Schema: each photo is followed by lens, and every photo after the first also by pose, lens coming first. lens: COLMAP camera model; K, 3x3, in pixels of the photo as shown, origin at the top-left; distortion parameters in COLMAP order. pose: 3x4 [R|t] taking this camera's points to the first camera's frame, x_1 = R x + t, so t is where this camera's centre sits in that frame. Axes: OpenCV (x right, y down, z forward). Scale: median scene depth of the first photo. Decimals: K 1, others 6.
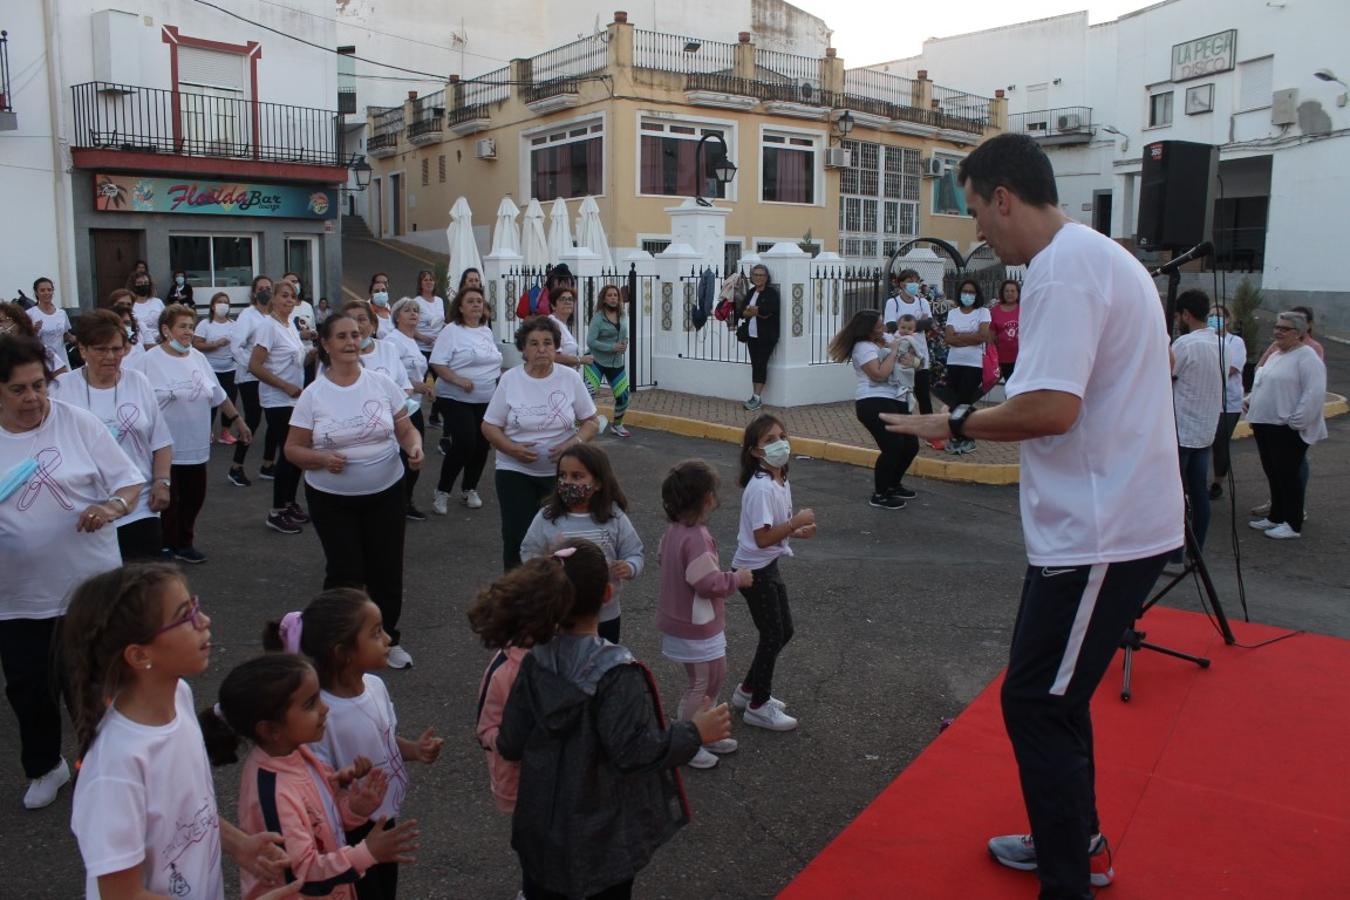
lens RADIAL K [[1122.5, 0, 662.9], [0, 1122.5, 444.7], [0, 0, 1]] dist [-0.164034, 0.143322]
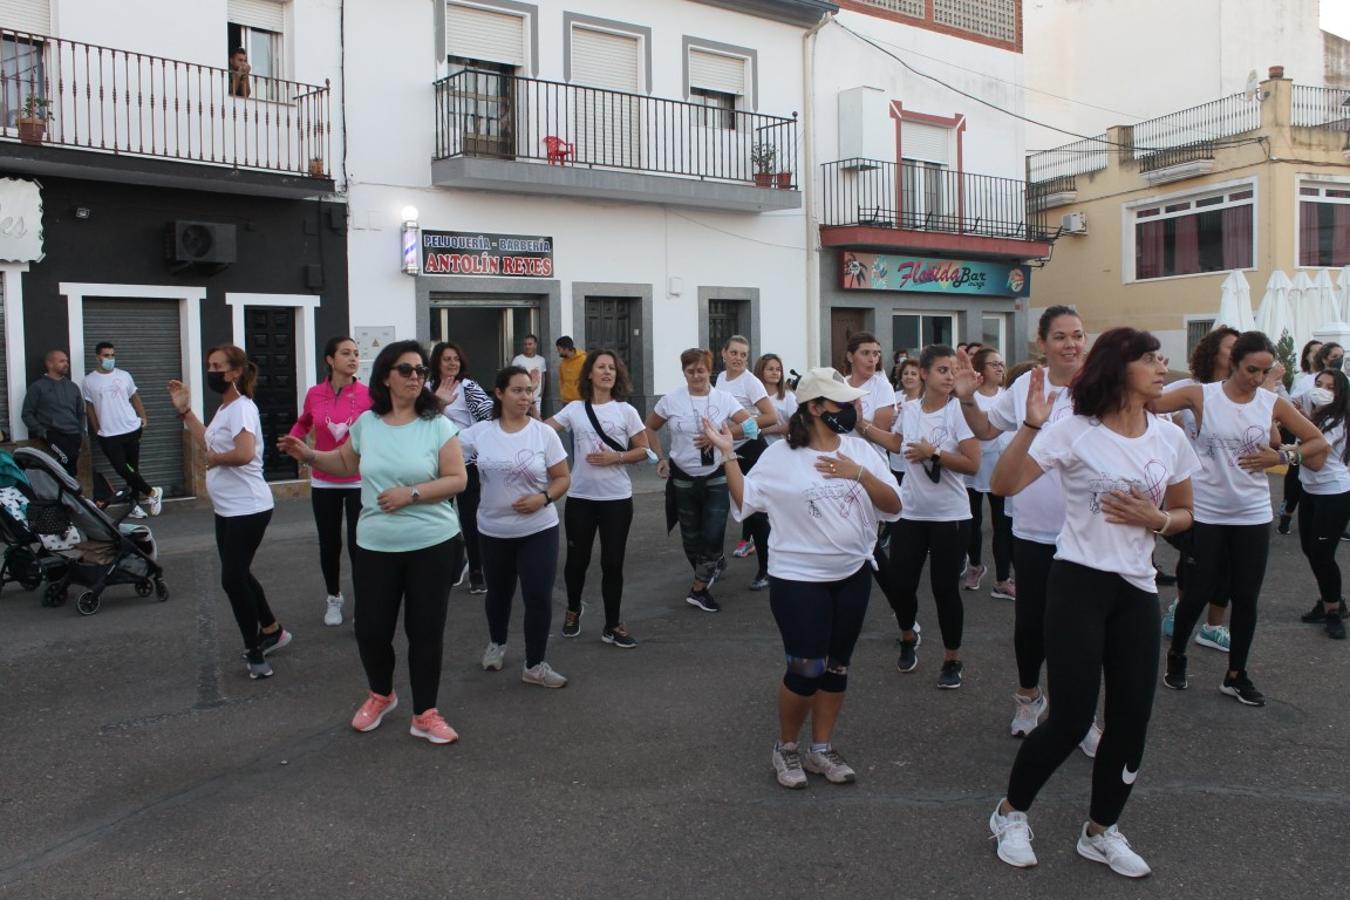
lens RADIAL K [[1208.4, 0, 683.2], [0, 1208.4, 429.7], [0, 0, 1]] dist [-0.147142, 0.137998]
pose [[0.956964, -0.003593, -0.290186, -0.229868], [-0.024880, 0.995226, -0.094372, 0.008872], [0.289140, 0.097530, 0.952306, -0.034212]]
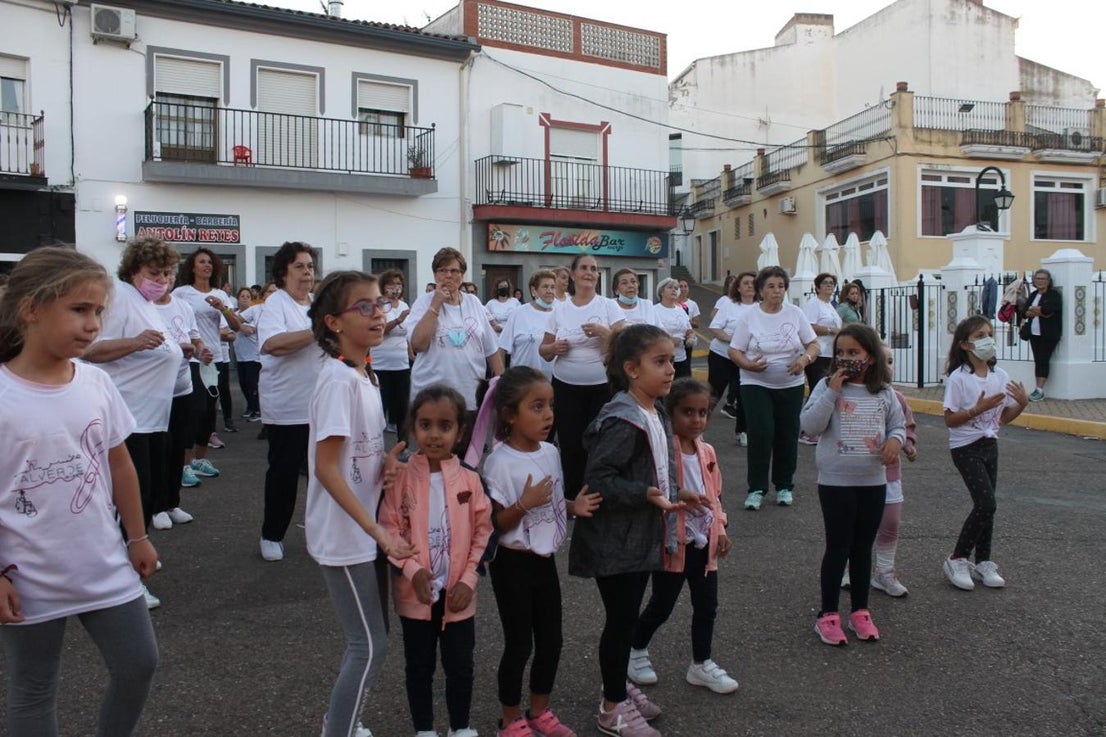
lens RADIAL K [[919.6, 0, 558.0], [0, 919.6, 362.6], [0, 0, 1]] dist [-0.164034, 0.143322]
pose [[0.921345, 0.004255, -0.388723, -0.005810], [-0.046564, 0.993949, -0.099485, 0.017727], [0.385947, 0.109760, 0.915968, 0.013048]]
